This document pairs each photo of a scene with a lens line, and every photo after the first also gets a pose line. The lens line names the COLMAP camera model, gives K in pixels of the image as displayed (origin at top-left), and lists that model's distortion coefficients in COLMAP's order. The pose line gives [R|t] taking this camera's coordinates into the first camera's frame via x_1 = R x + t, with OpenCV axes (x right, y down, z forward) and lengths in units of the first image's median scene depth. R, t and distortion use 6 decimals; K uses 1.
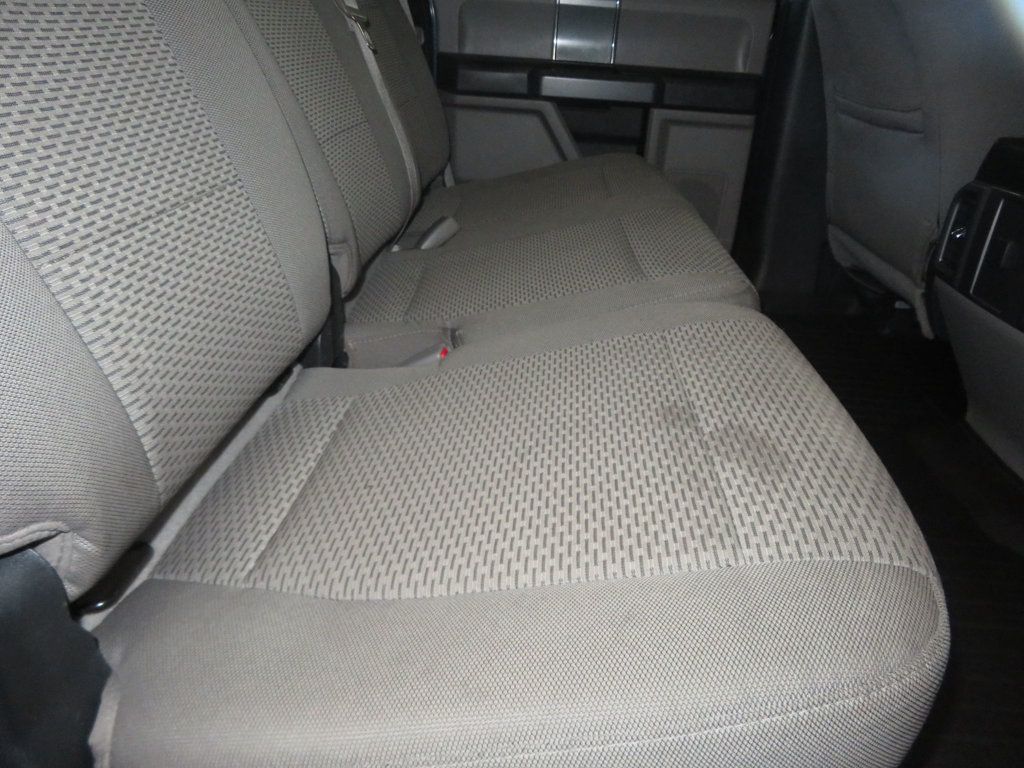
lens RADIAL K [[737.6, 0, 507.2], [0, 737.6, 385.5], [0, 0, 1]] dist [-0.015483, 0.016079]
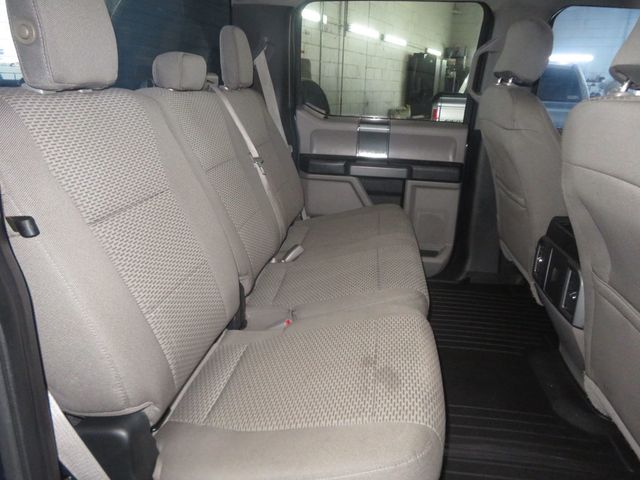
lens RADIAL K [[461.0, 0, 320.4], [0, 461.0, 237.4], [0, 0, 1]] dist [-0.015483, 0.016079]
pose [[0.996985, 0.002198, -0.077559, 0.127112], [-0.012551, 0.991003, -0.133250, -0.117392], [0.076569, 0.133822, 0.988043, -0.450763]]
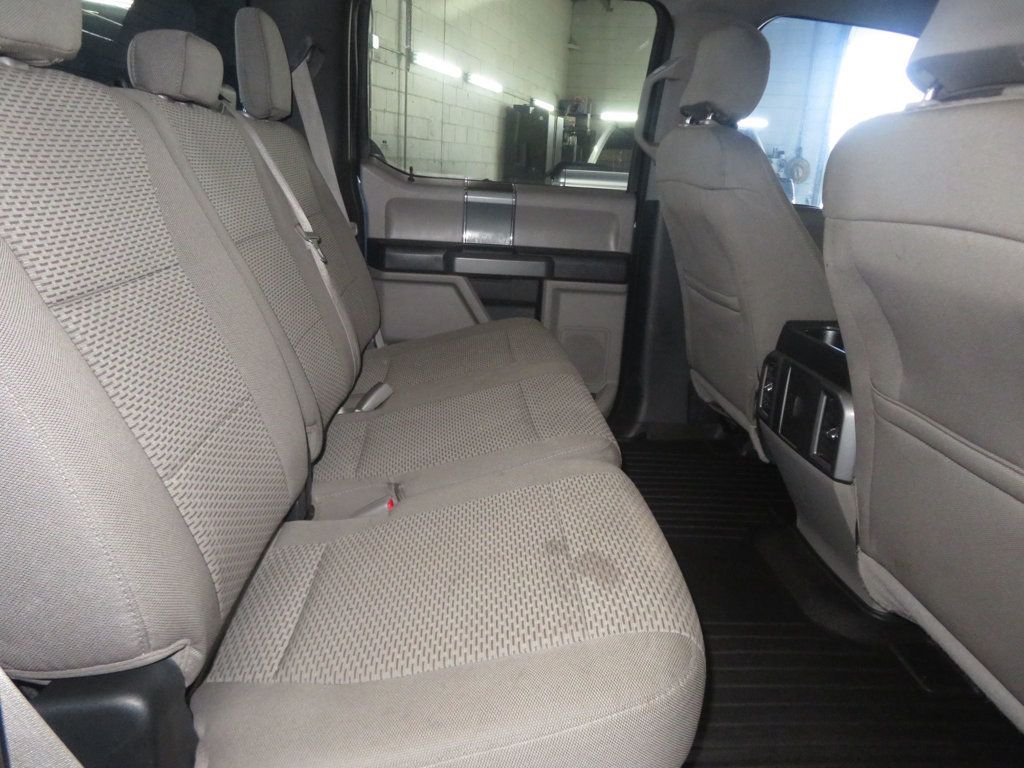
lens RADIAL K [[737.6, 0, 513.5], [0, 737.6, 376.1], [0, 0, 1]] dist [-0.015483, 0.016079]
pose [[0.992339, -0.030395, 0.119749, -0.017938], [0.049635, 0.985684, -0.161131, -0.044976], [-0.113137, 0.165840, 0.979641, -0.368558]]
